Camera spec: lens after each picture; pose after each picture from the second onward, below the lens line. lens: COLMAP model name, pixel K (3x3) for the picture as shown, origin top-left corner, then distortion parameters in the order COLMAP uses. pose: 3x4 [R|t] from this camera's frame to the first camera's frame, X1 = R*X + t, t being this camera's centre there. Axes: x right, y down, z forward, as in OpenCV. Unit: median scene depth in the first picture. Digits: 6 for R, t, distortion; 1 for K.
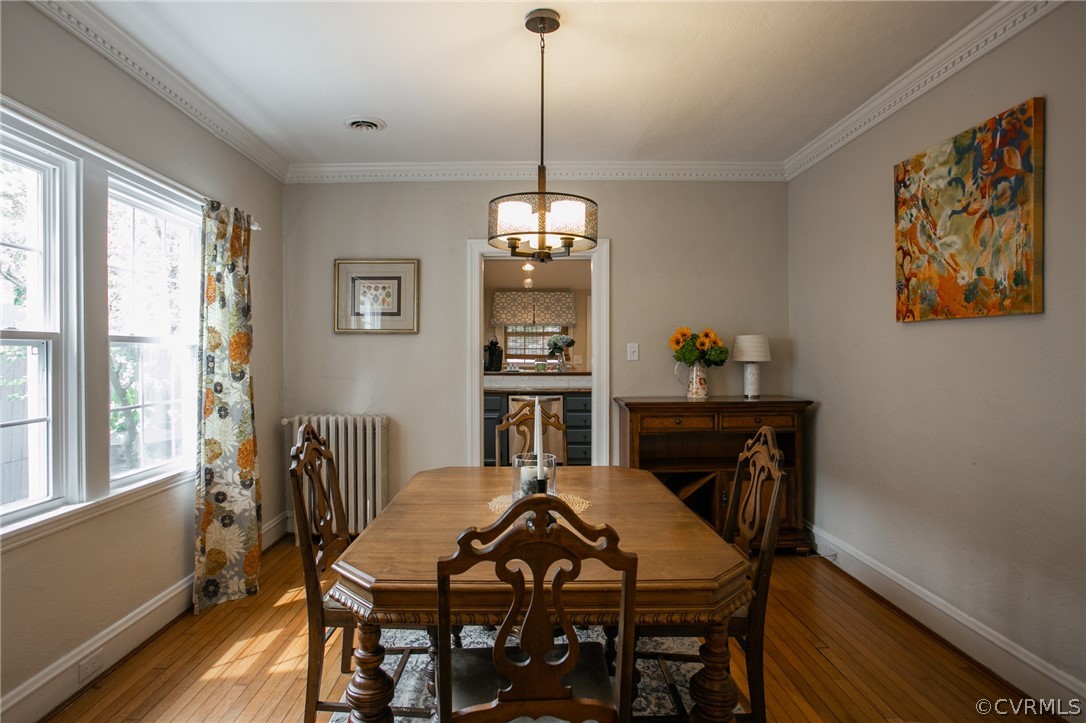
lens RADIAL K [[588.1, 0, 543.1], [0, 588.1, 357.8], [0, 0, 1]] dist [0.000192, 0.006886]
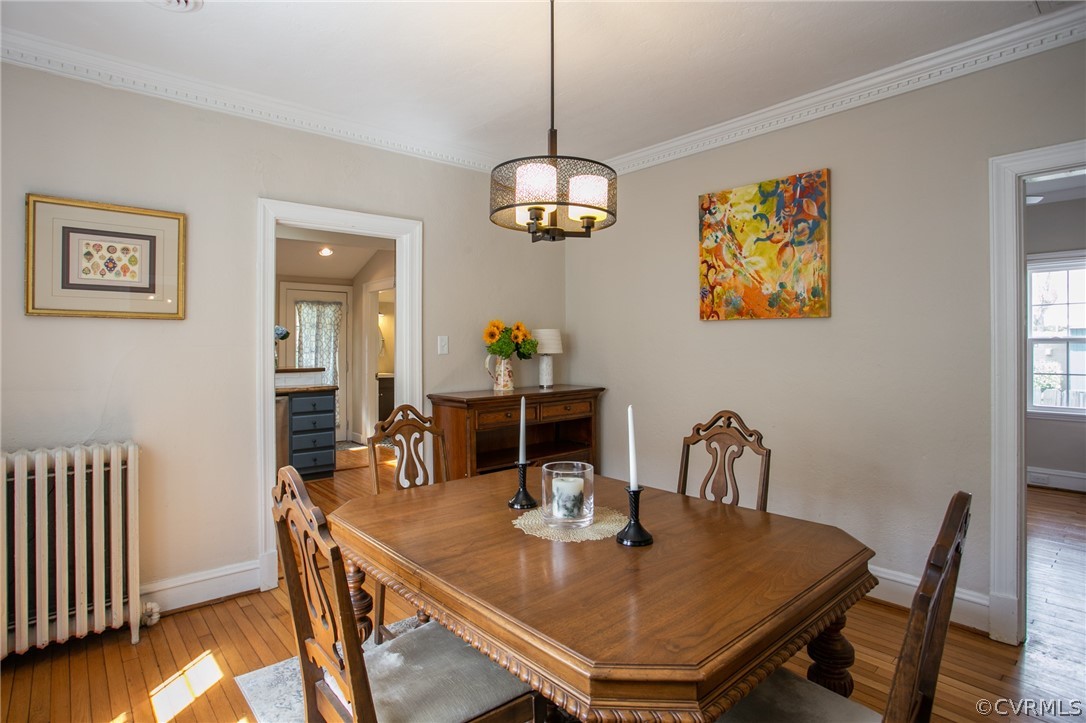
lens RADIAL K [[588.1, 0, 571.3], [0, 588.1, 345.0], [0, 0, 1]] dist [0.000192, 0.006886]
pose [[0.764341, -0.003035, 0.644805, -0.447462], [0.009575, 0.999932, -0.006643, -0.002956], [-0.644741, 0.011252, 0.764318, 0.238369]]
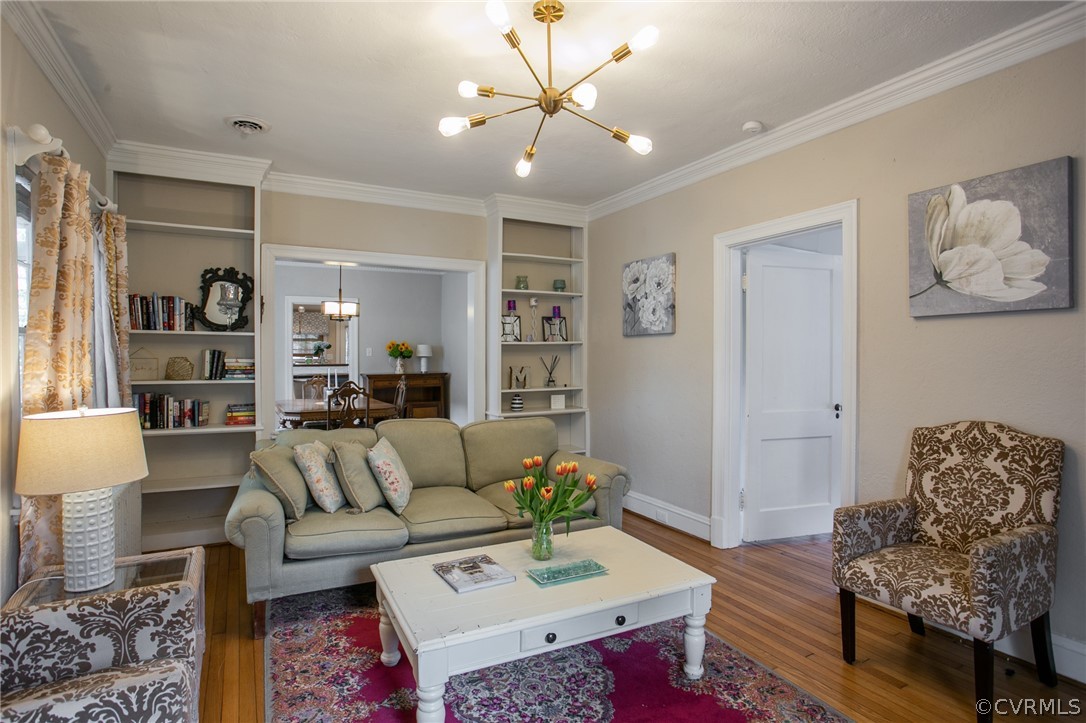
lens RADIAL K [[575.0, 0, 540.5], [0, 575.0, 359.5], [0, 0, 1]] dist [-0.048642, 0.001388]
pose [[0.904042, -0.000454, 0.427444, -0.265246], [0.000865, 0.999999, -0.000768, 0.030201], [-0.427443, 0.001064, 0.904042, -1.739544]]
